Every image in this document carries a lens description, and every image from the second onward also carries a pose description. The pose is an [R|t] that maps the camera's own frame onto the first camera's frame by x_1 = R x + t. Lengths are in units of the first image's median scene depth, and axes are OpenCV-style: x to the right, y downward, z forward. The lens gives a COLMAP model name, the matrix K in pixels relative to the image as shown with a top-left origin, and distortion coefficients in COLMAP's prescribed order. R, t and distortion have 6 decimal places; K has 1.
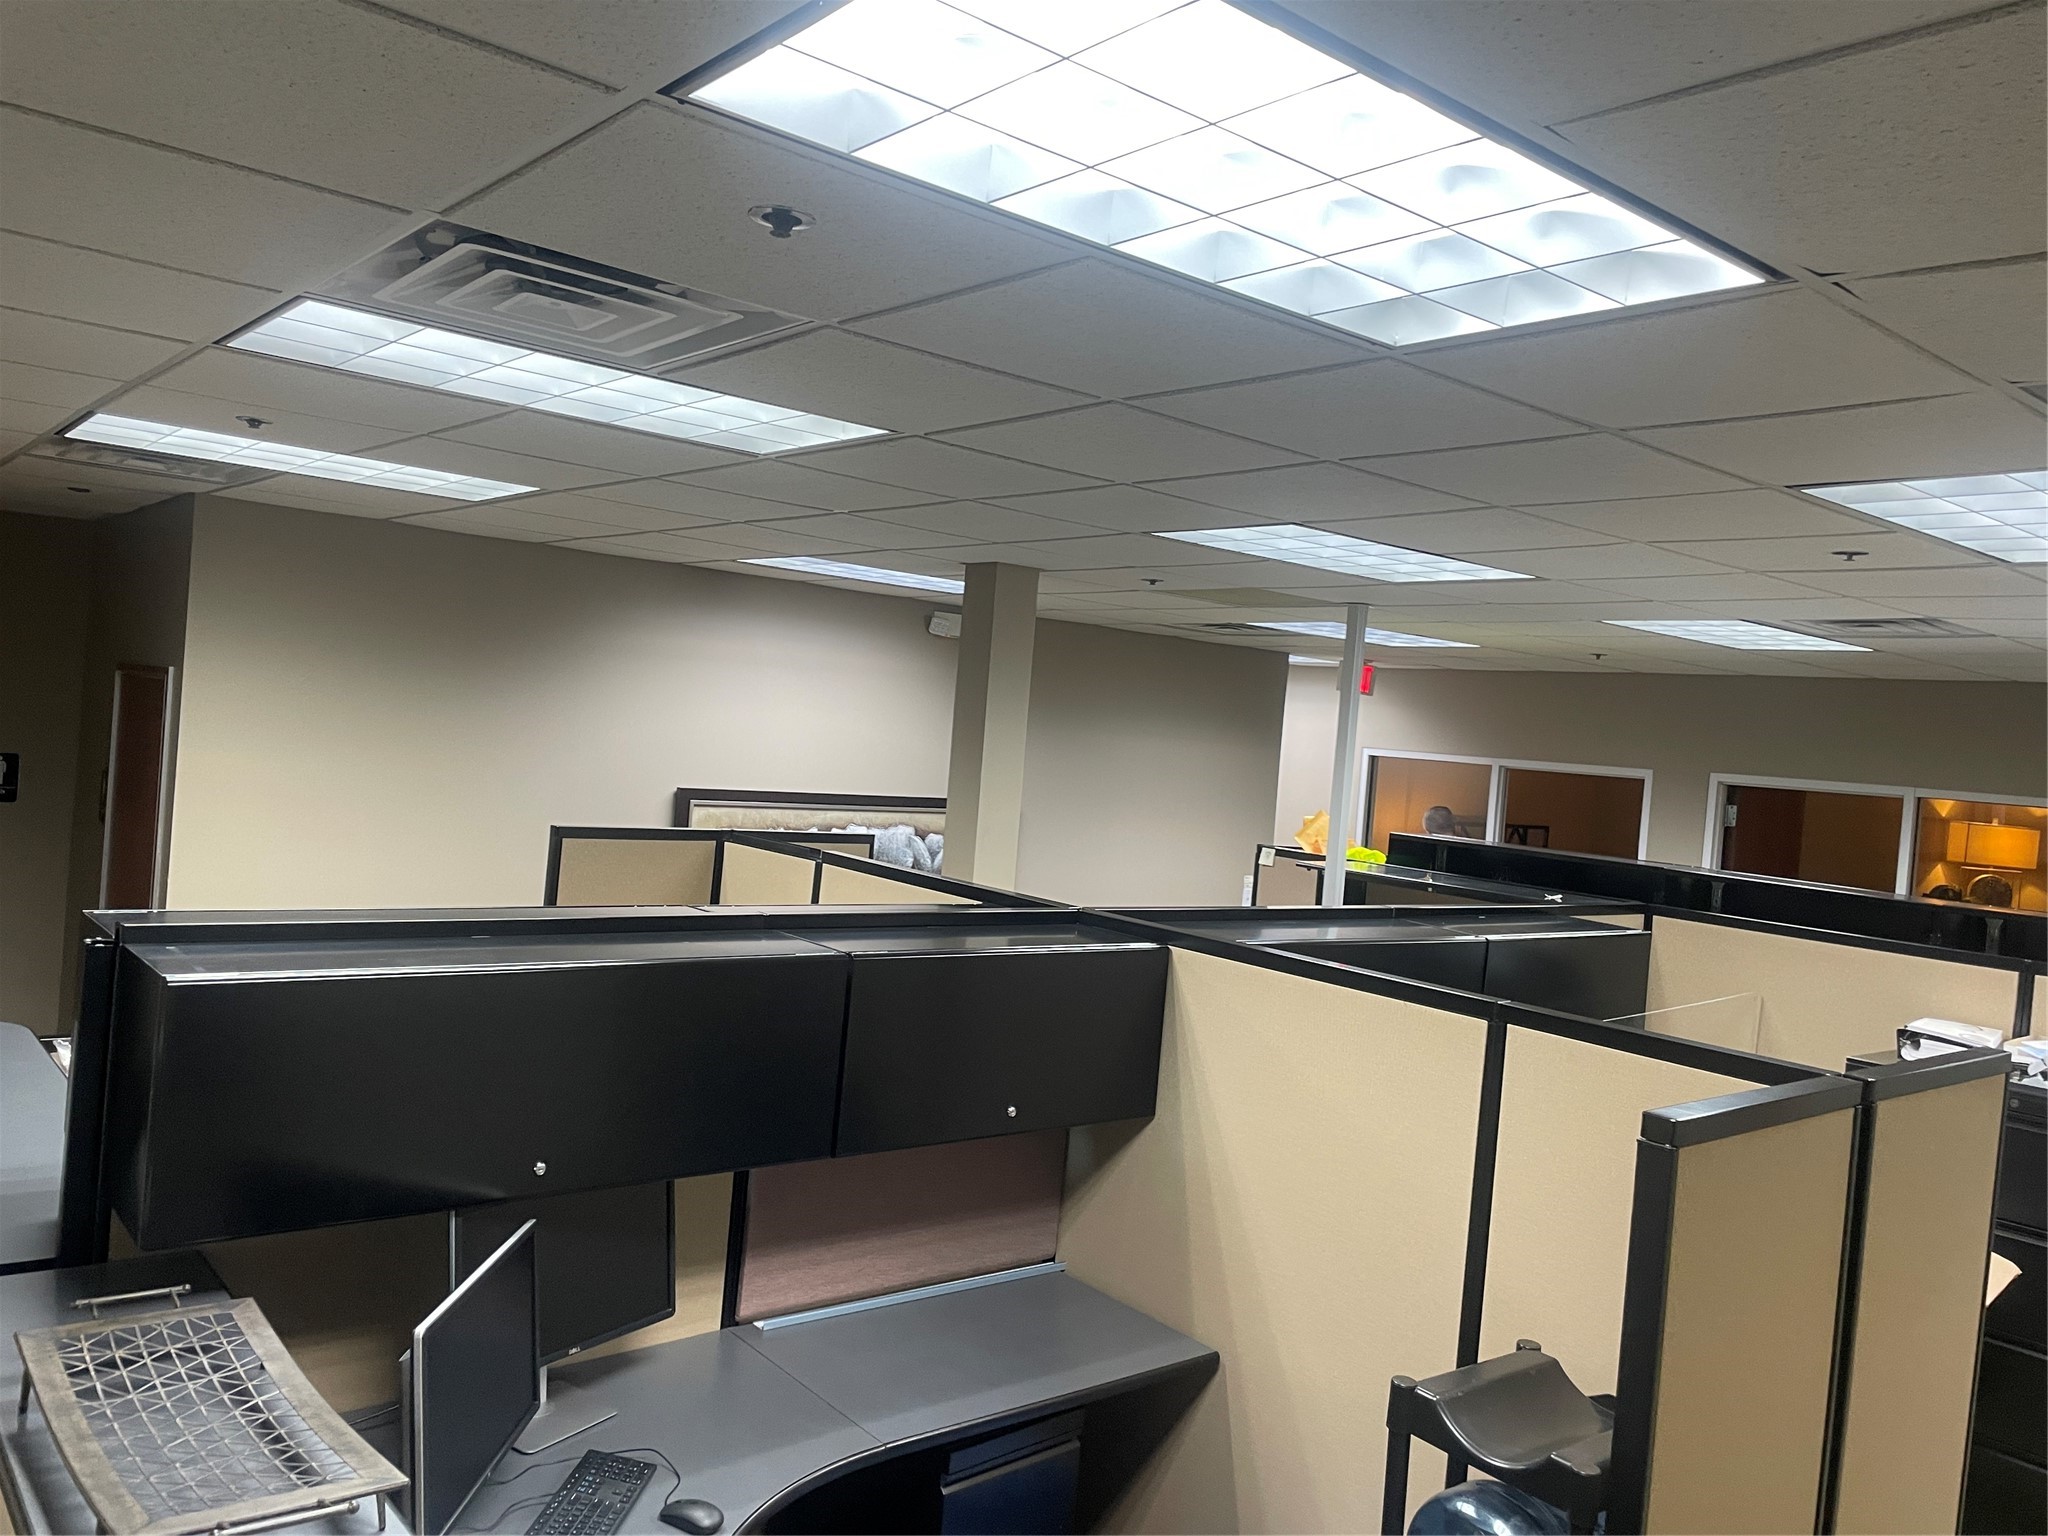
lens RADIAL K [[1544.2, 0, 1024.0], [0, 1544.2, 768.0], [0, 0, 1]] dist [0.002831, 0.000127]
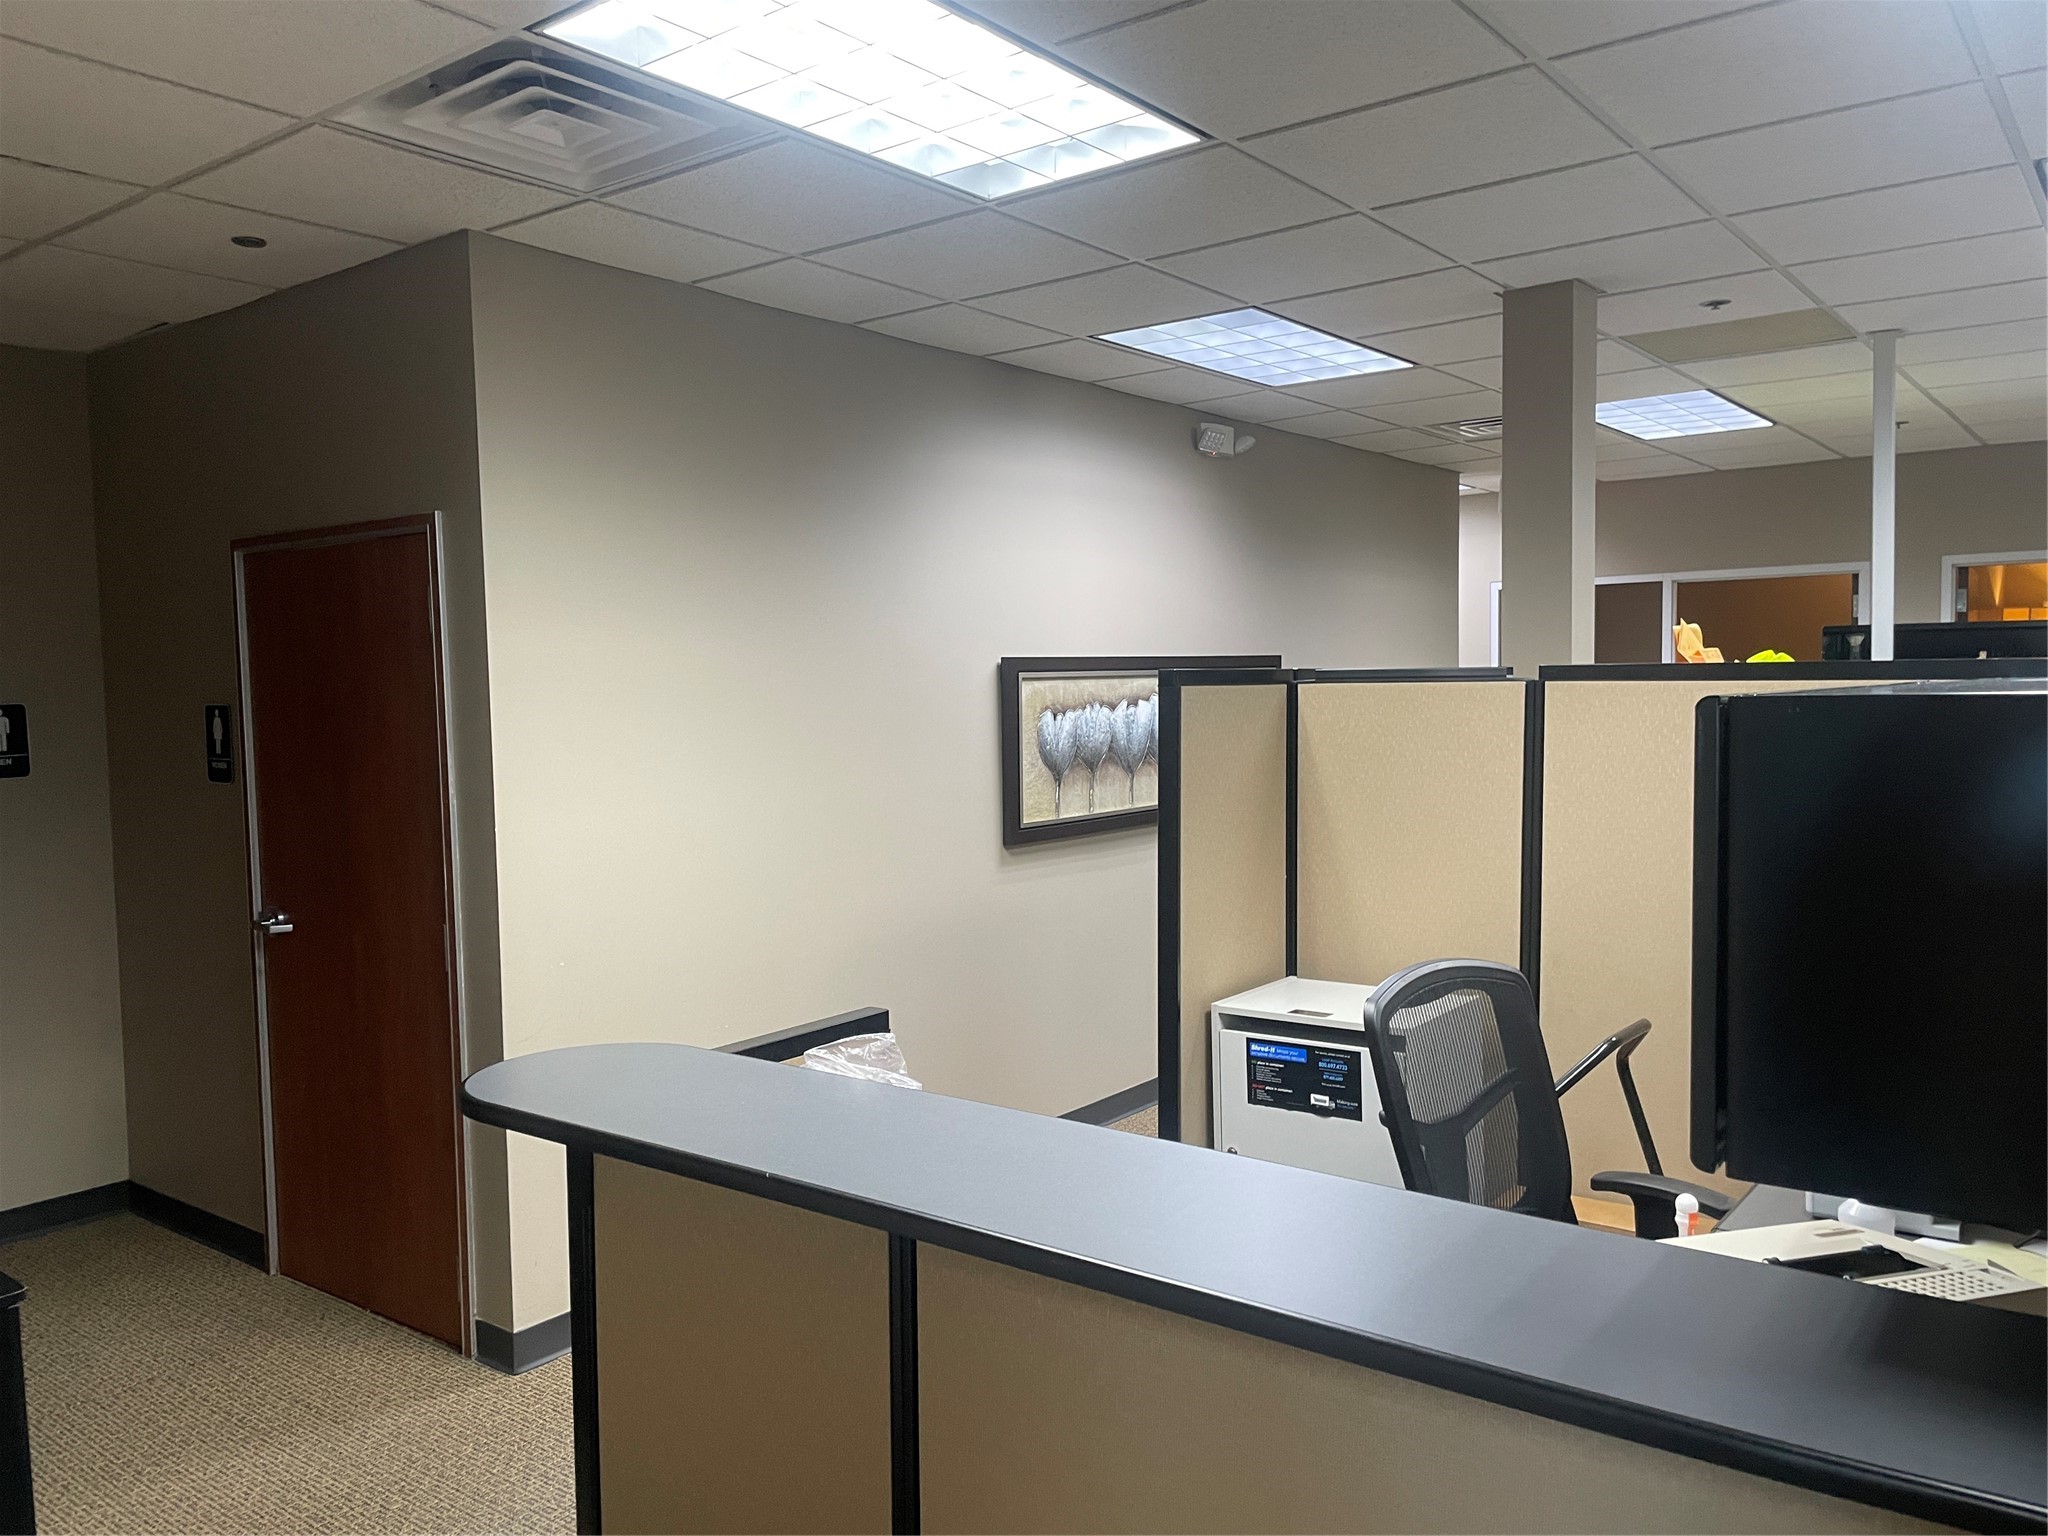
lens RADIAL K [[1544.2, 0, 1024.0], [0, 1544.2, 768.0], [0, 0, 1]] dist [0.002831, 0.000127]
pose [[0.966397, -0.113562, 0.230608, -0.373114], [0.103708, 0.993116, 0.054453, 0.024865], [-0.235204, -0.028707, 0.971522, 0.242538]]
